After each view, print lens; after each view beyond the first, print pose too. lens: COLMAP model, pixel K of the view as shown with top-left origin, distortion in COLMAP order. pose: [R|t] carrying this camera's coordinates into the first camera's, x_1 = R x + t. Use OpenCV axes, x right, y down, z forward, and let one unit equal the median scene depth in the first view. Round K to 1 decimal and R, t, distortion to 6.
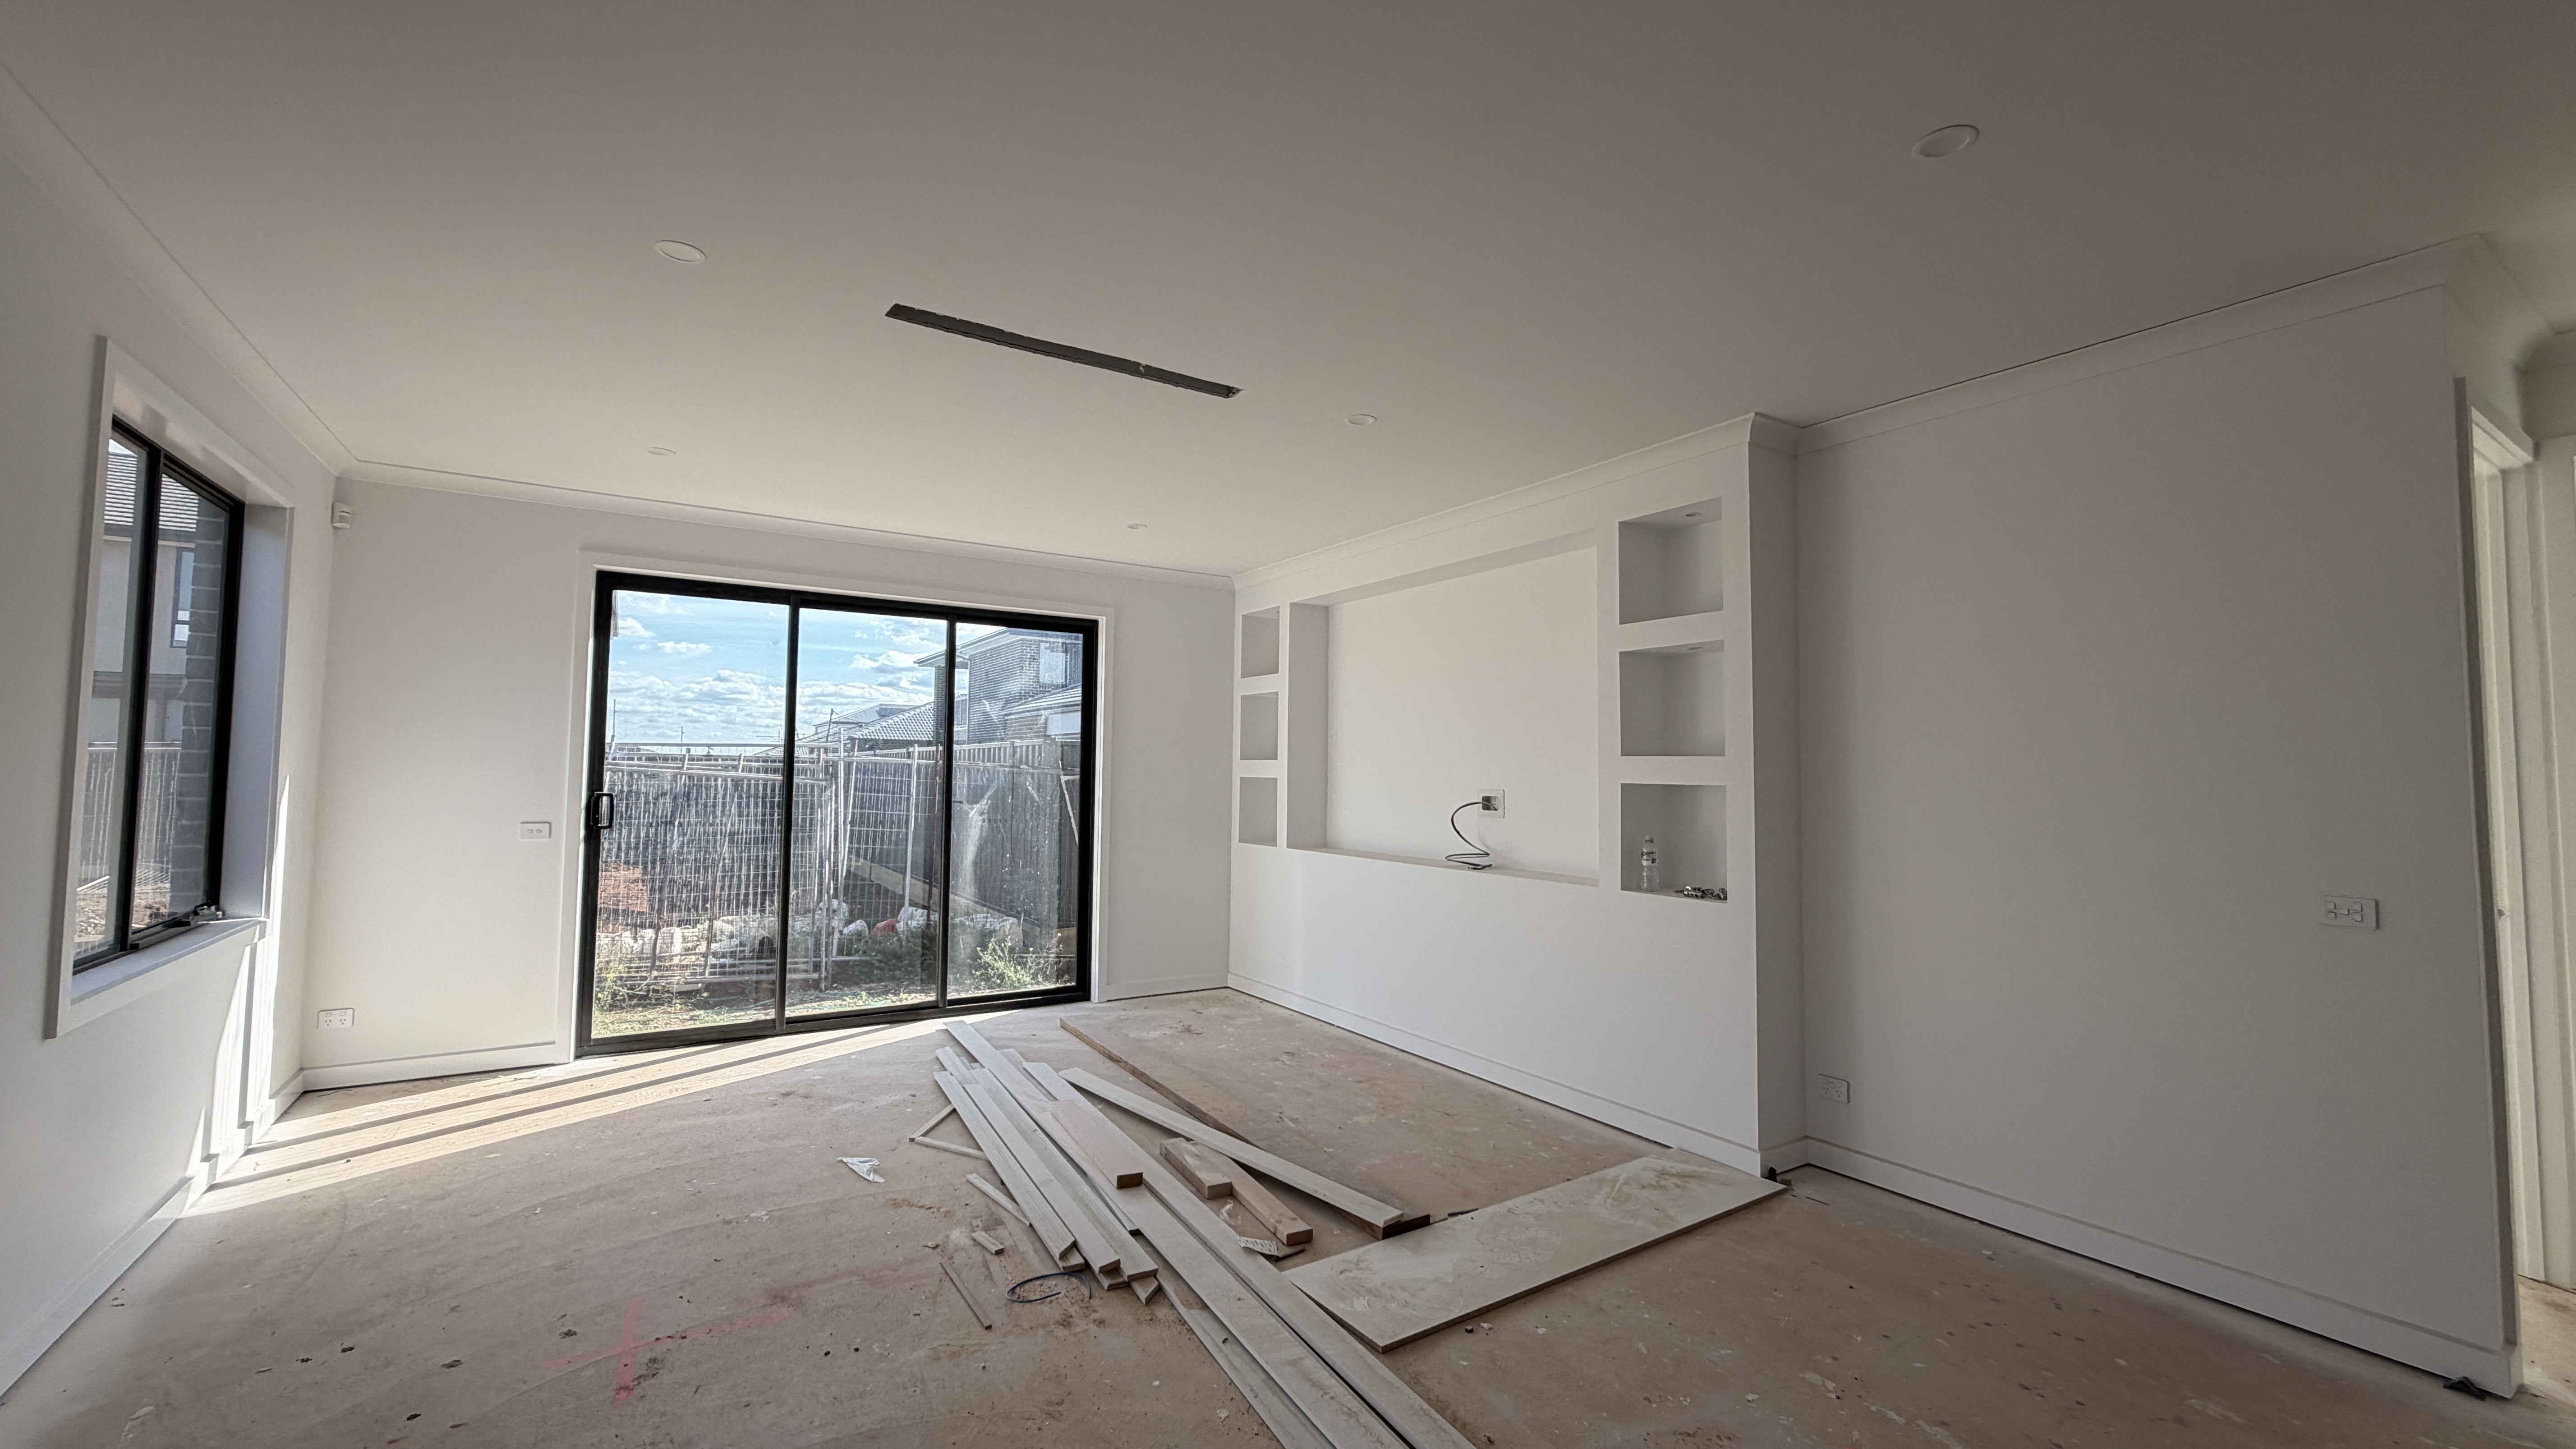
lens RADIAL K [[1028.4, 0, 1278.4], [0, 1028.4, 720.7], [0, 0, 1]] dist [-0.001991, 0.001328]
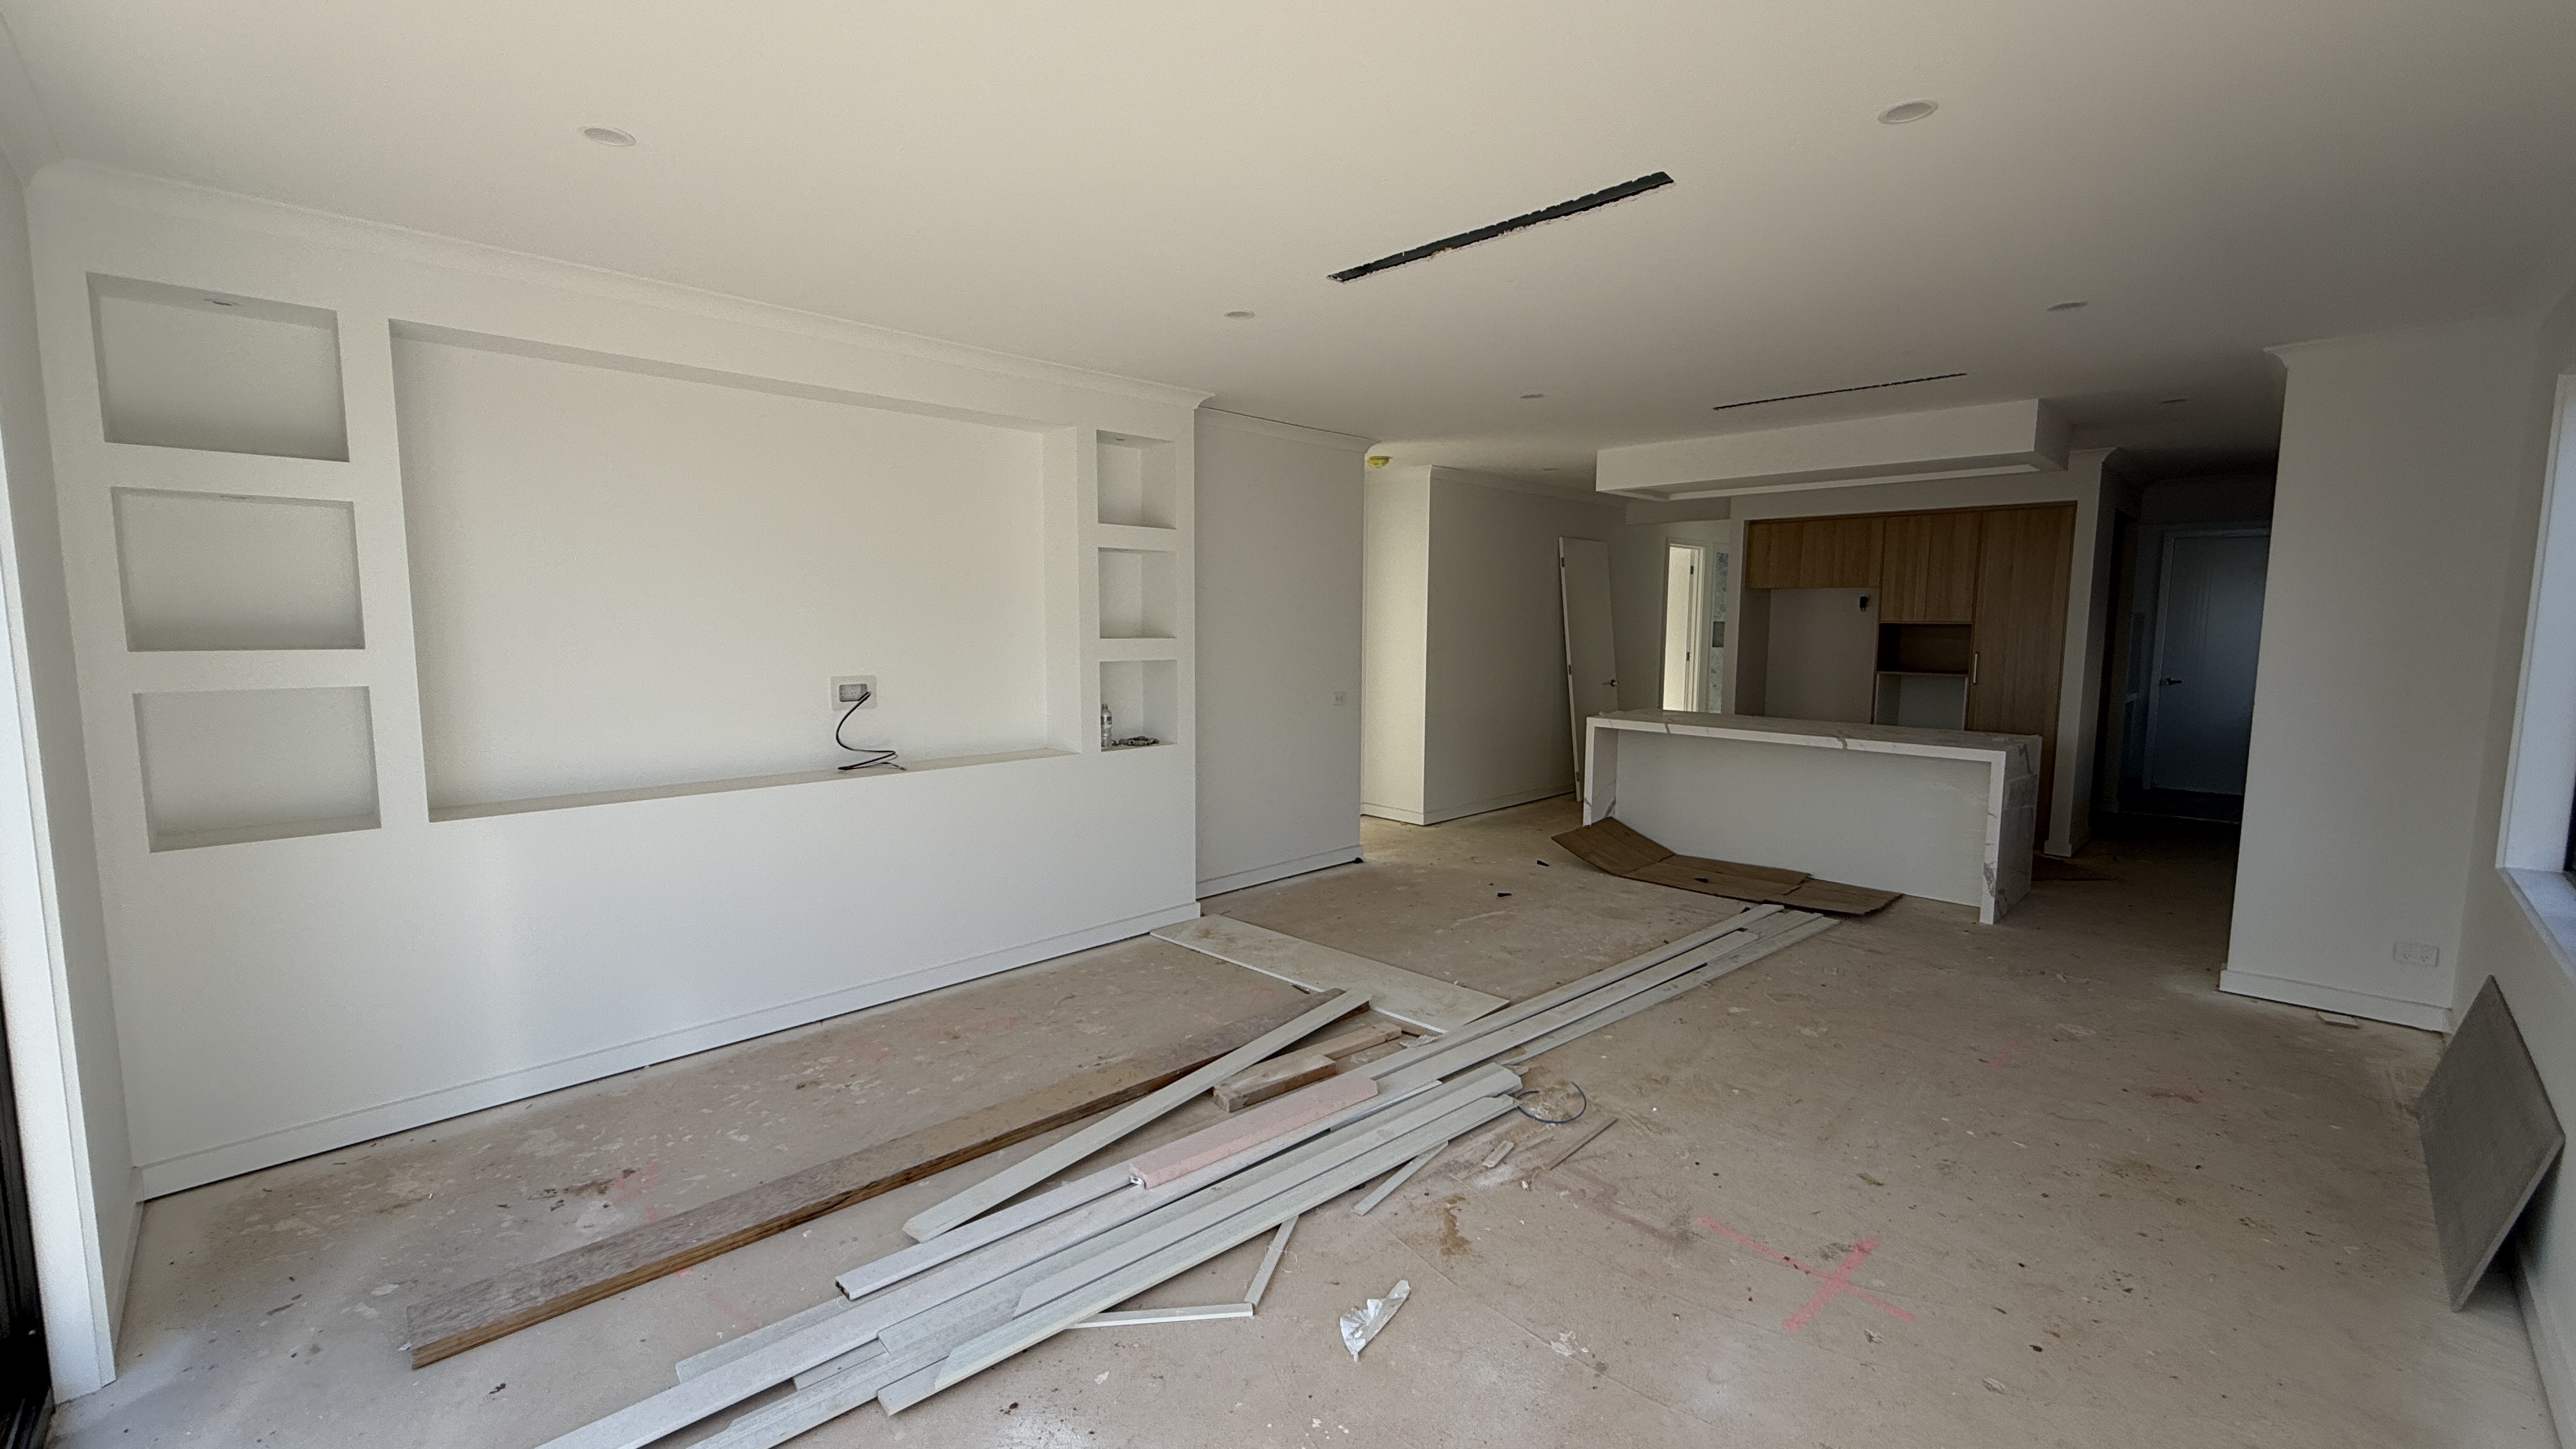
lens RADIAL K [[1028.4, 0, 1280.3], [0, 1028.4, 716.9], [0, 0, 1]] dist [-0.001991, 0.001328]
pose [[-0.212639, -0.109644, 0.970960, -0.970793], [-0.059059, 0.993310, 0.099234, -0.007189], [-0.975344, -0.036243, -0.217692, 1.197198]]
